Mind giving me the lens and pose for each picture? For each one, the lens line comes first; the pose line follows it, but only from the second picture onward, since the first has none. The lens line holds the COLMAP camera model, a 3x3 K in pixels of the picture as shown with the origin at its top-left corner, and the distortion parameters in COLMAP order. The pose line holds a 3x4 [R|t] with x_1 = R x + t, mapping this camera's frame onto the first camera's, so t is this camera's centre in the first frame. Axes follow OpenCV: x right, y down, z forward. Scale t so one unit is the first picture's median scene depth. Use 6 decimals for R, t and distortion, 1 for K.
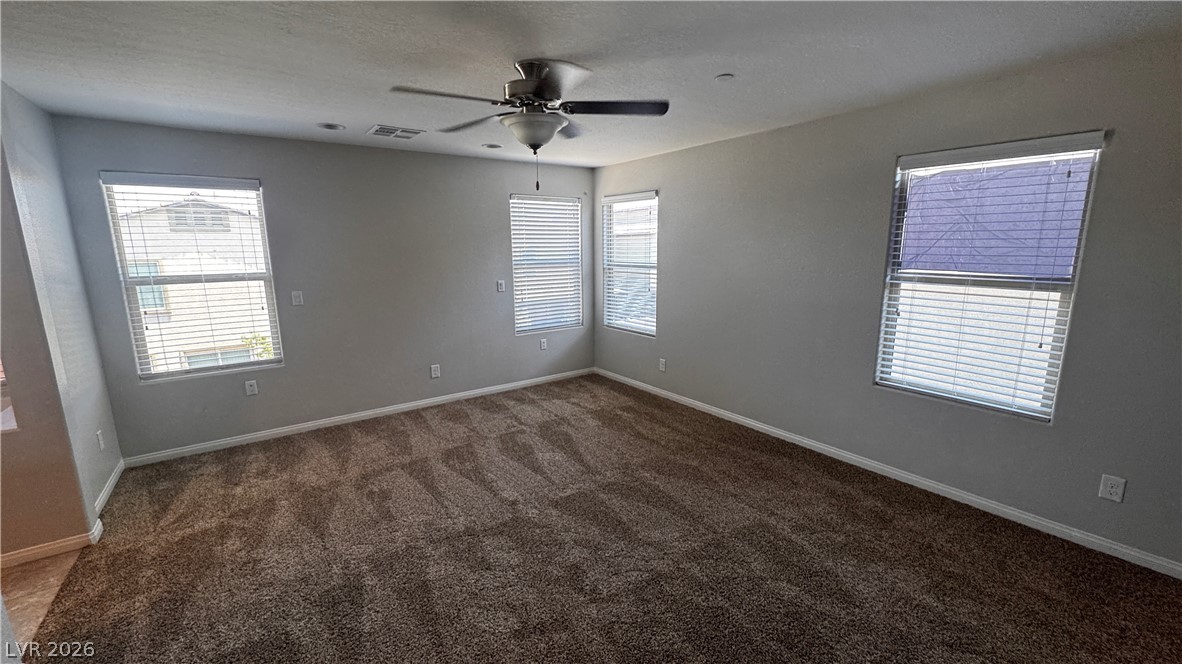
lens RADIAL K [[471.8, 0, 591.7], [0, 471.8, 333.2], [0, 0, 1]] dist [0.000334, 0.000049]
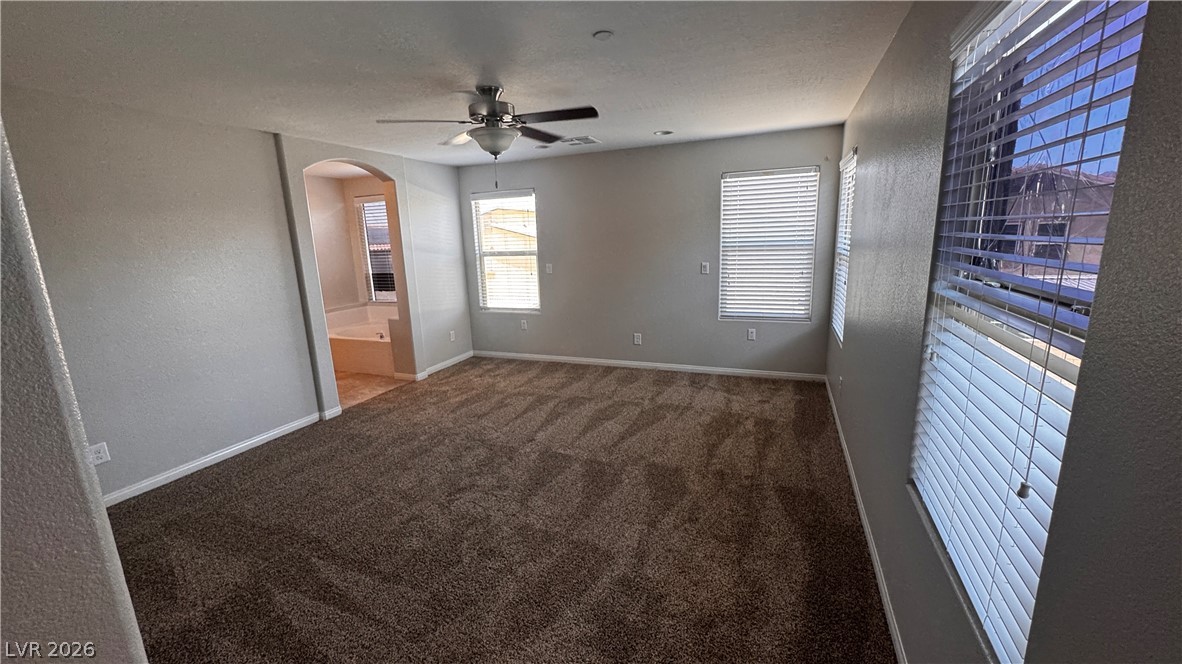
lens RADIAL K [[471.8, 0, 591.7], [0, 471.8, 333.2], [0, 0, 1]] dist [0.000334, 0.000049]
pose [[0.533969, 0.163486, -0.829548, 0.693473], [-0.127208, 0.985494, 0.112337, -0.059876], [0.835880, 0.045540, 0.547020, 0.337311]]
